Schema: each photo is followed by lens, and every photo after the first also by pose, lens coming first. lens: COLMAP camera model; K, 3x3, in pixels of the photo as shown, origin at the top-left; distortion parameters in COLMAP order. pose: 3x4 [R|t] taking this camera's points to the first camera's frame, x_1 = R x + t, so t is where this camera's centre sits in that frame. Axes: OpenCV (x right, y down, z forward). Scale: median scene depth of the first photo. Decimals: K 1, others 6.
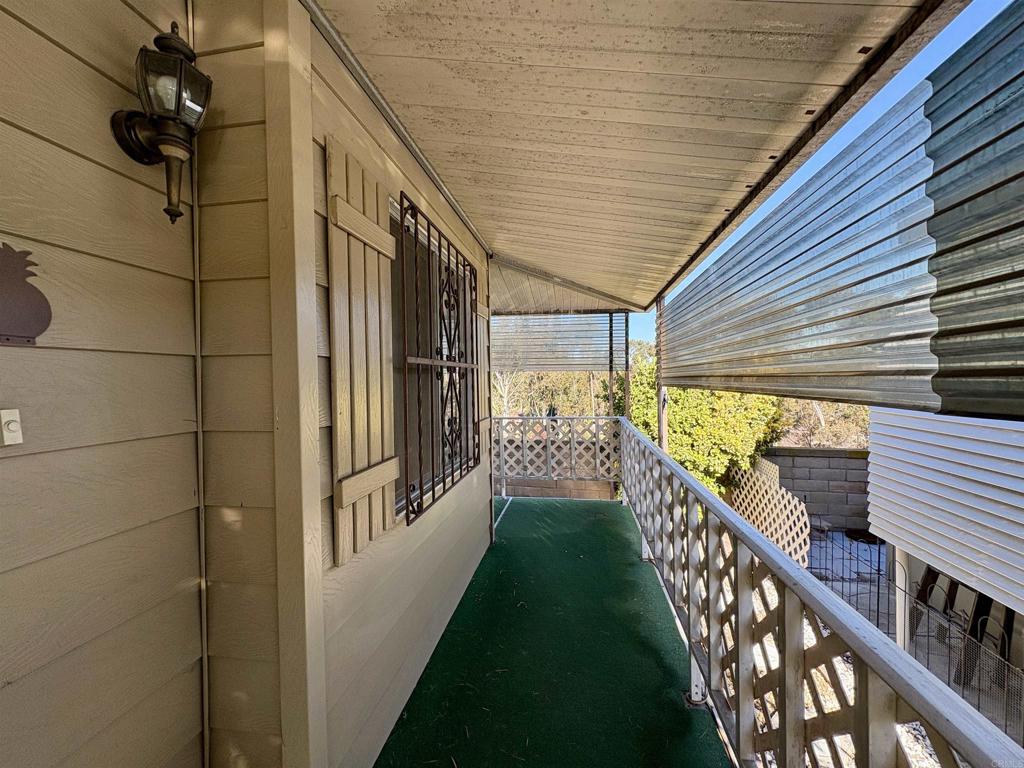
lens RADIAL K [[407.6, 0, 512.0], [0, 407.6, 384.0], [0, 0, 1]] dist [0.000487, 0.000049]
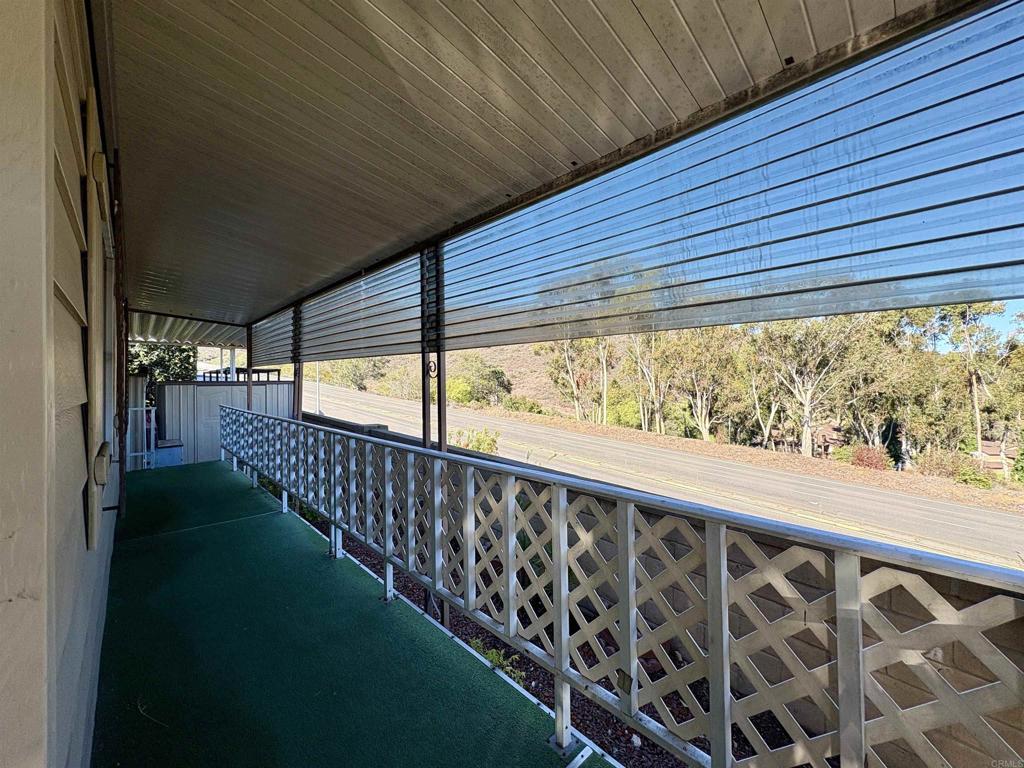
lens RADIAL K [[407.6, 0, 512.0], [0, 407.6, 384.0], [0, 0, 1]] dist [0.000487, 0.000049]
pose [[0.792497, 0.010026, -0.609793, 0.020131], [-0.013604, 0.999907, -0.001239, 0.001407], [0.609724, 0.009277, 0.792560, 0.108334]]
